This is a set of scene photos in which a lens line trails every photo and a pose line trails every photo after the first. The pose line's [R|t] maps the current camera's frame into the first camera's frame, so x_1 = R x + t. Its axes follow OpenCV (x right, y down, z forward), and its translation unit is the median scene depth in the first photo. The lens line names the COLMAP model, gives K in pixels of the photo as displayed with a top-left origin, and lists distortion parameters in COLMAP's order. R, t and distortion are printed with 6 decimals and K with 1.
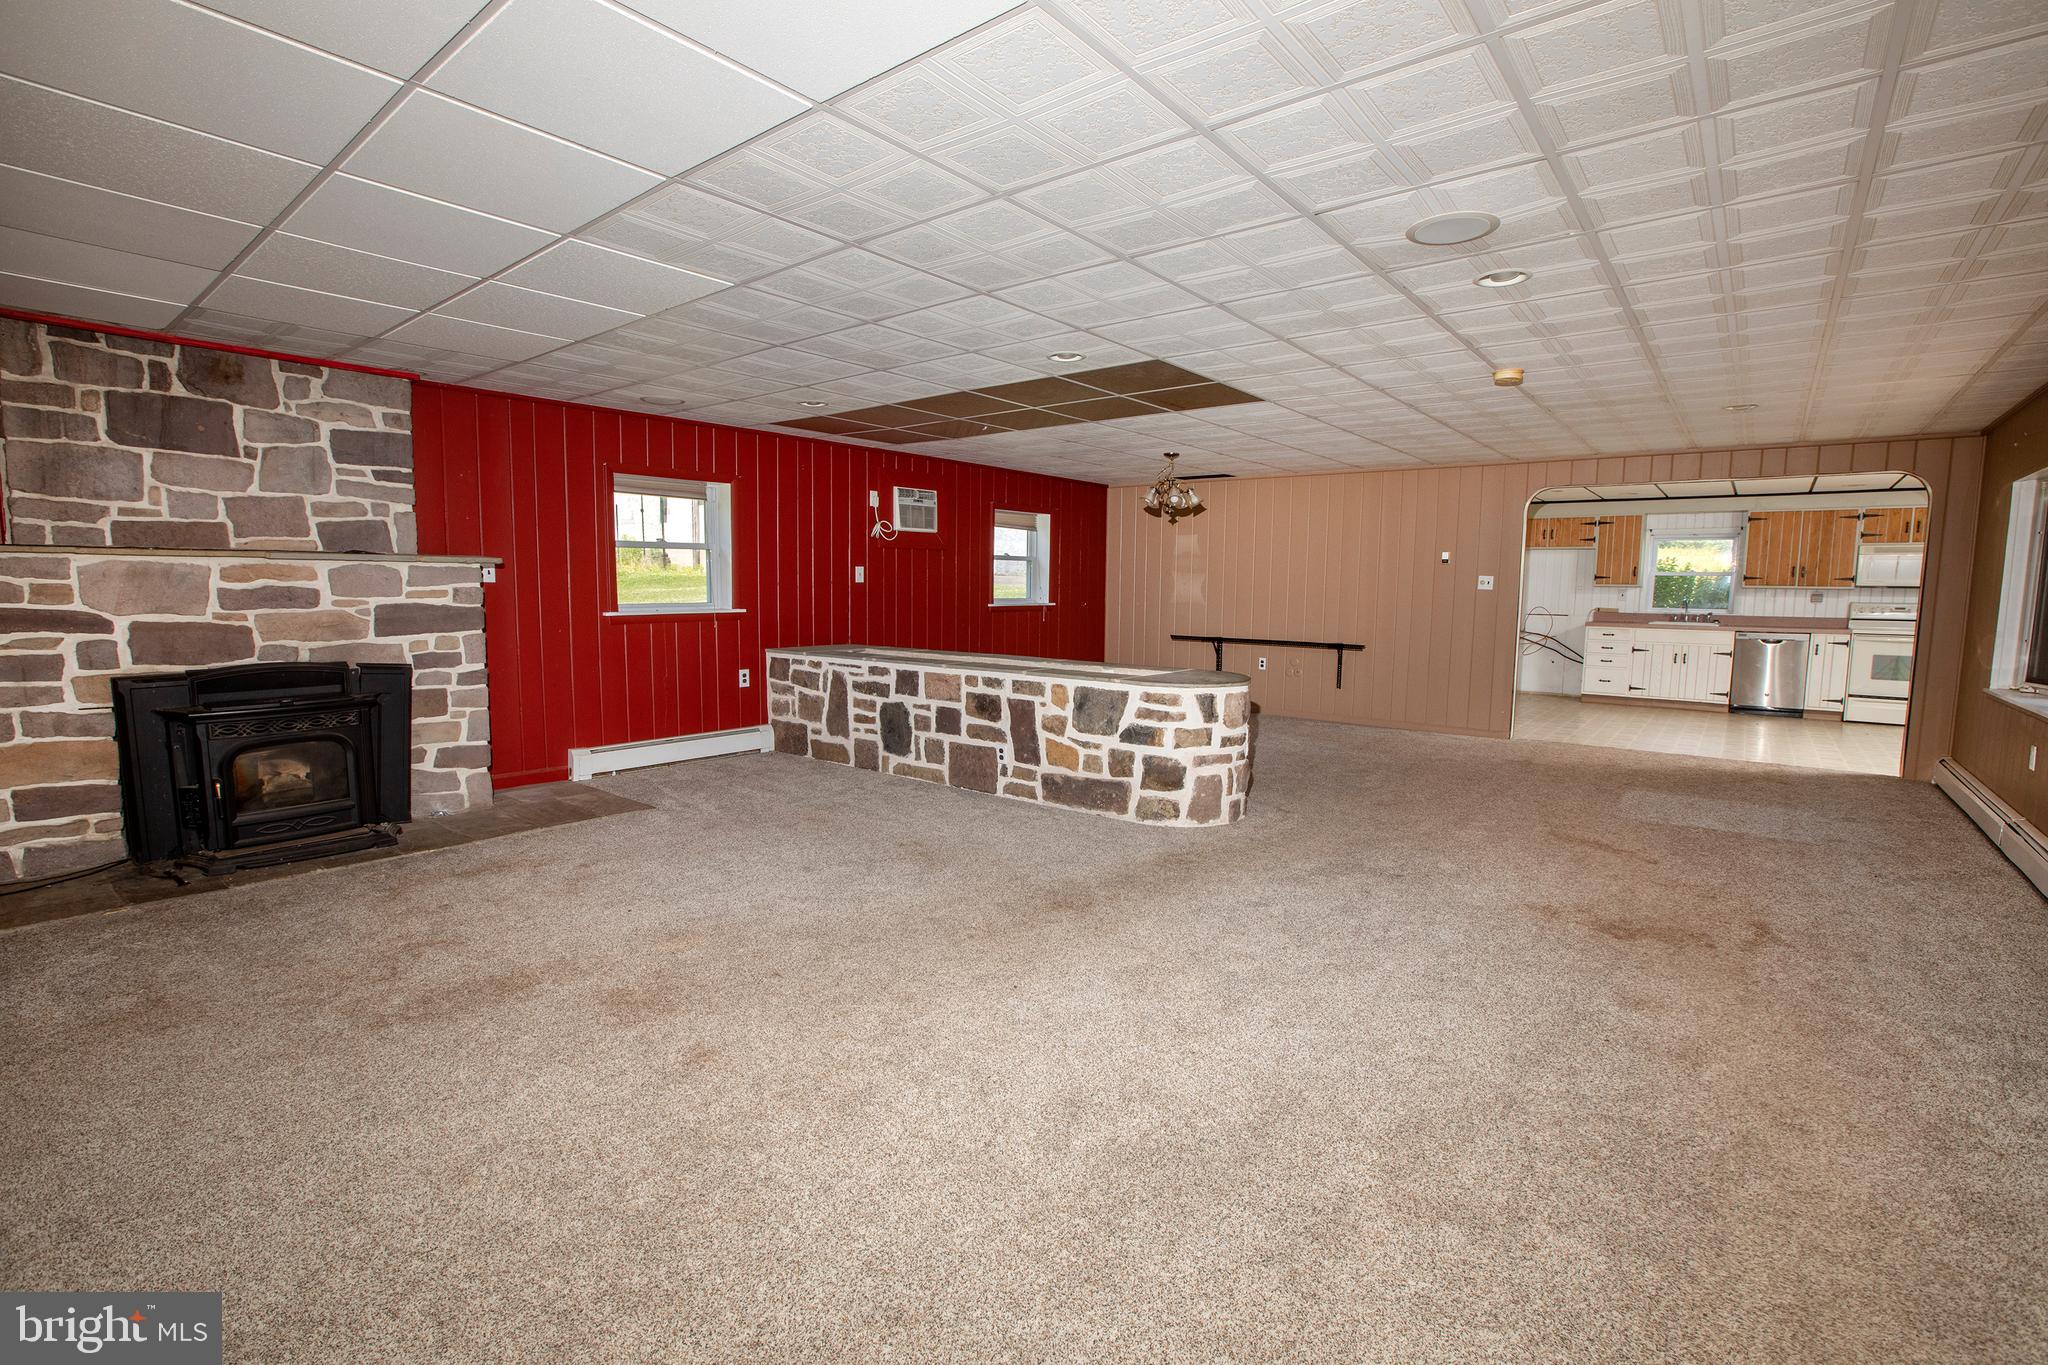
lens RADIAL K [[926.4, 0, 1005.5], [0, 926.4, 674.7], [0, 0, 1]] dist [-0.017060, 0.003136]
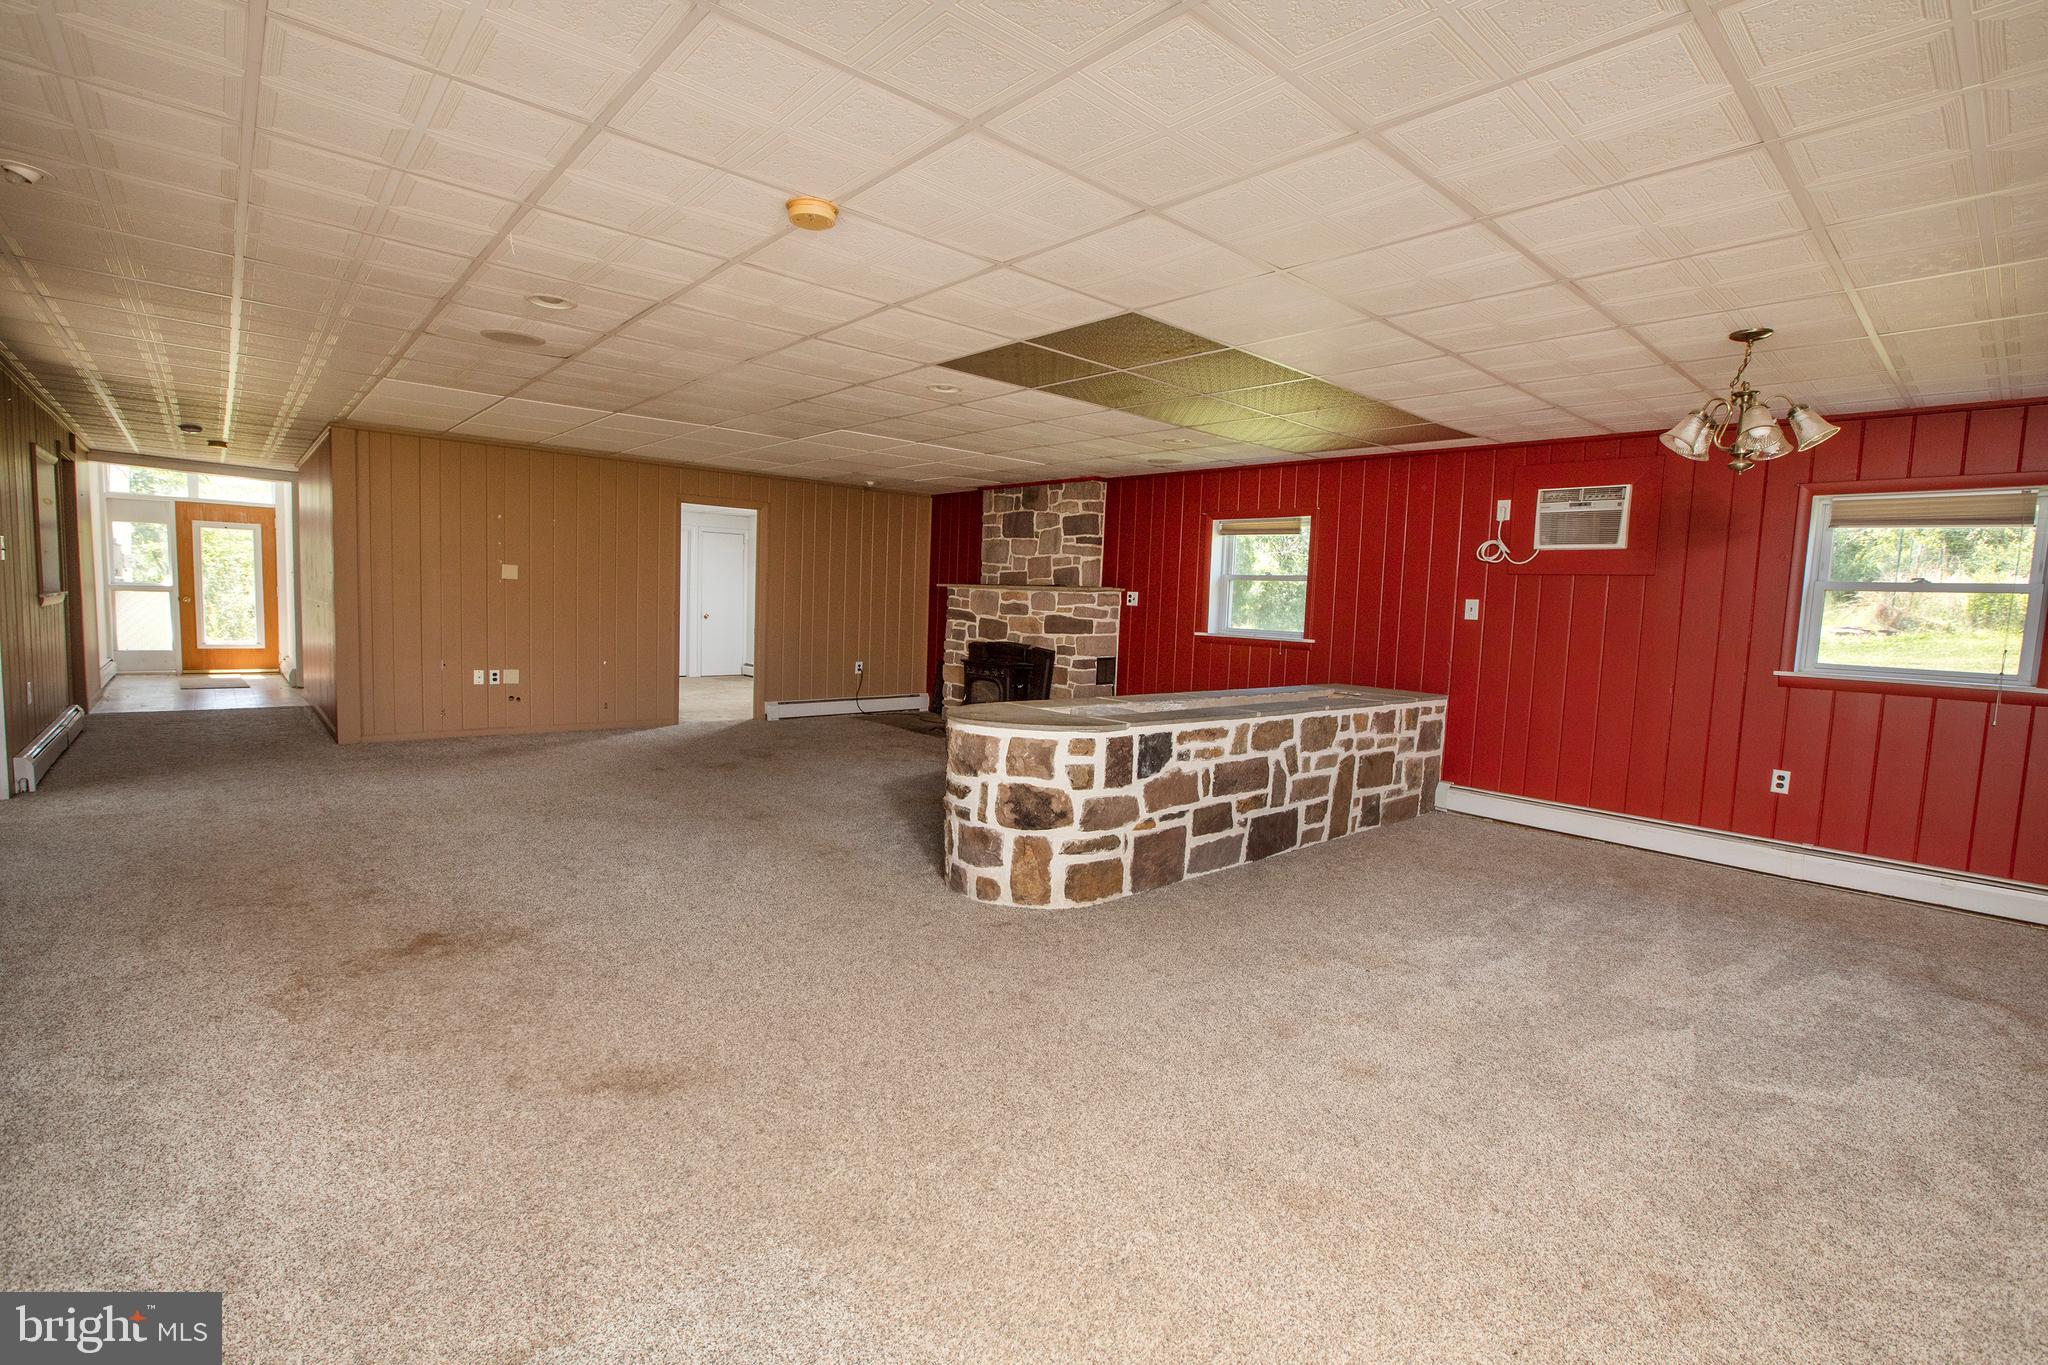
lens RADIAL K [[926.4, 0, 1019.0], [0, 926.4, 682.7], [0, 0, 1]] dist [-0.017060, 0.003136]
pose [[-0.138083, 0.063544, -0.988380, 1.029403], [-0.152728, 0.984637, 0.084640, -0.087016], [0.978574, 0.162641, -0.126257, 1.149127]]
